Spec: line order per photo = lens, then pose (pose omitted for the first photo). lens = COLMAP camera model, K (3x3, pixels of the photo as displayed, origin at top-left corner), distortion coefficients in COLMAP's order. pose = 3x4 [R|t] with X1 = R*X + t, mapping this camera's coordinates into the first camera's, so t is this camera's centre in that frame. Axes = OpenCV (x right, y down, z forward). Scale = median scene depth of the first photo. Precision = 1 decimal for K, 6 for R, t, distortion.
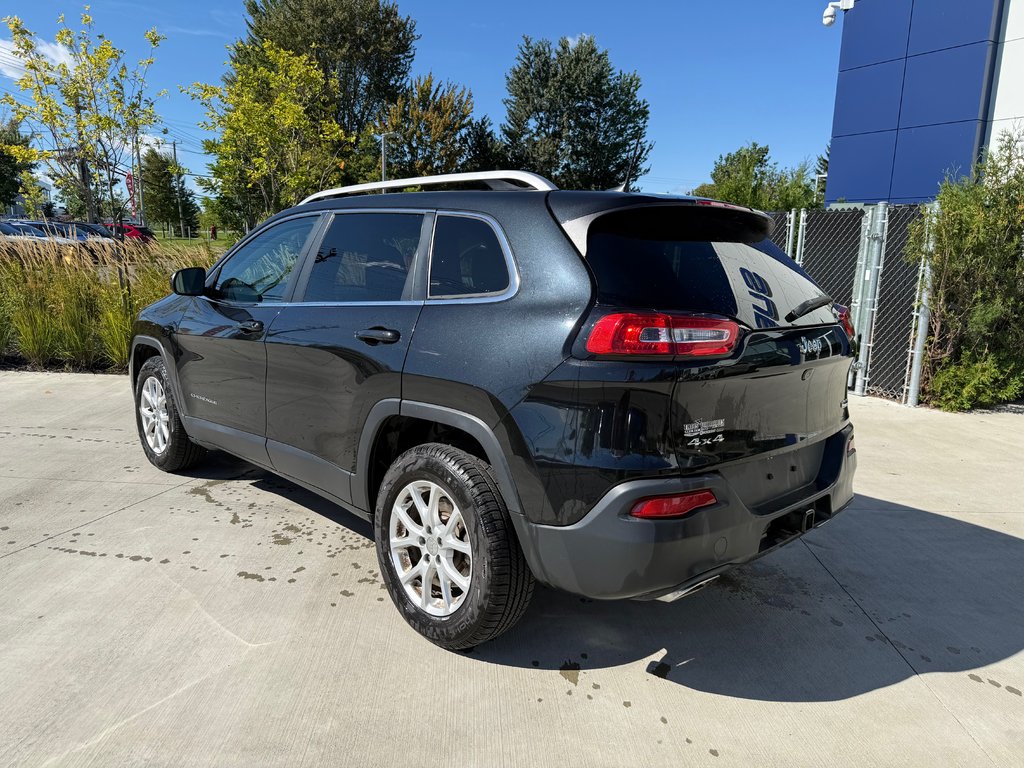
lens RADIAL K [[720.2, 0, 512.0], [0, 720.2, 384.0], [0, 0, 1]] dist [0.080077, -0.118013]
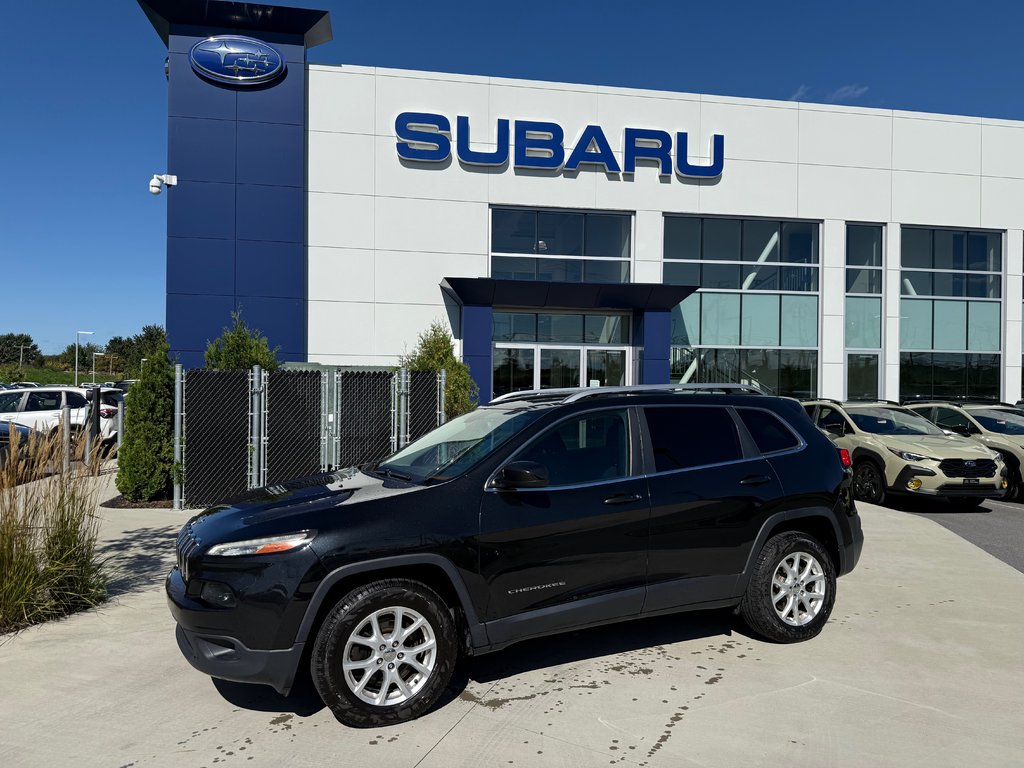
lens RADIAL K [[715.5, 0, 510.1], [0, 715.5, 387.7], [0, 0, 1]] dist [0.035604, -0.048593]
pose [[0.322474, -0.021670, 0.946330, -1.415433], [0.177101, 0.983465, -0.037829, -0.229731], [-0.929863, 0.179795, 0.320980, 0.685829]]
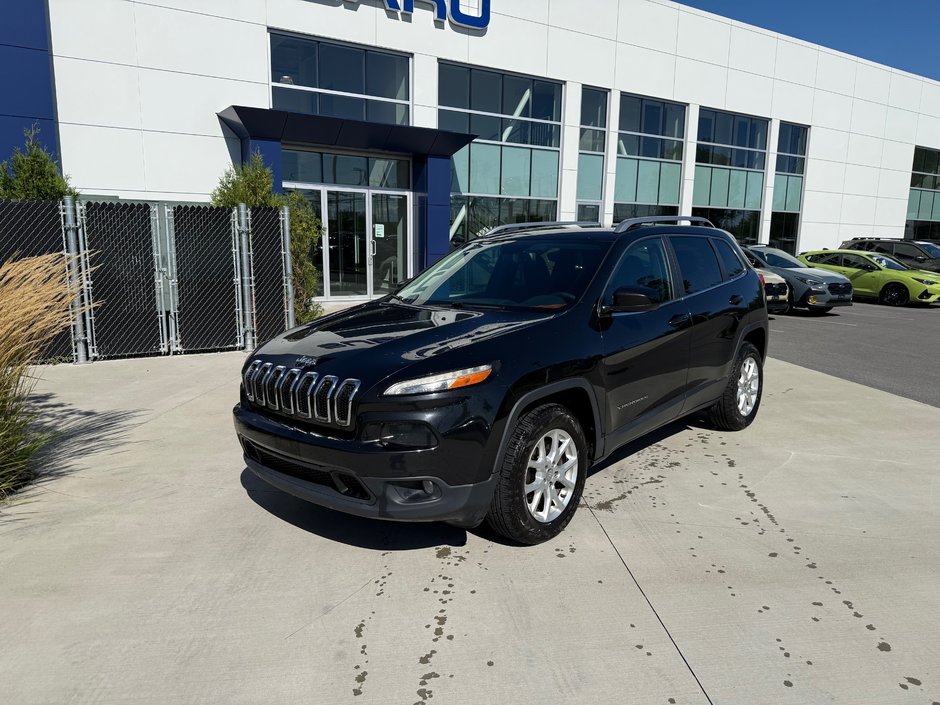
lens RADIAL K [[655.1, 0, 467.5], [0, 655.1, 353.9], [0, 0, 1]] dist [0.078364, -0.118828]
pose [[-0.068298, -0.194923, 0.978438, -1.408068], [0.173981, 0.963373, 0.204067, -0.304990], [-0.982378, 0.184167, -0.031884, 1.303950]]
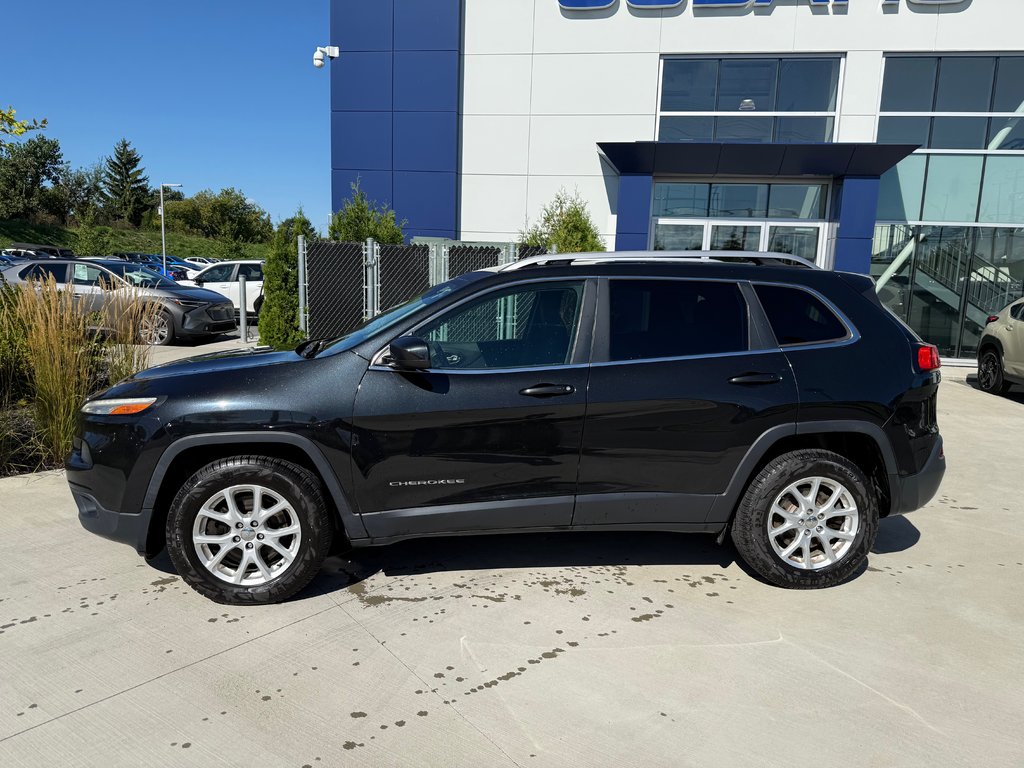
lens RADIAL K [[713.6, 0, 509.3], [0, 713.6, 385.5], [0, 0, 1]] dist [0.078364, -0.118828]
pose [[0.609600, -0.133108, 0.781454, -1.050791], [0.133838, 0.988932, 0.064044, -0.141614], [-0.781329, 0.065547, 0.620668, 0.392103]]
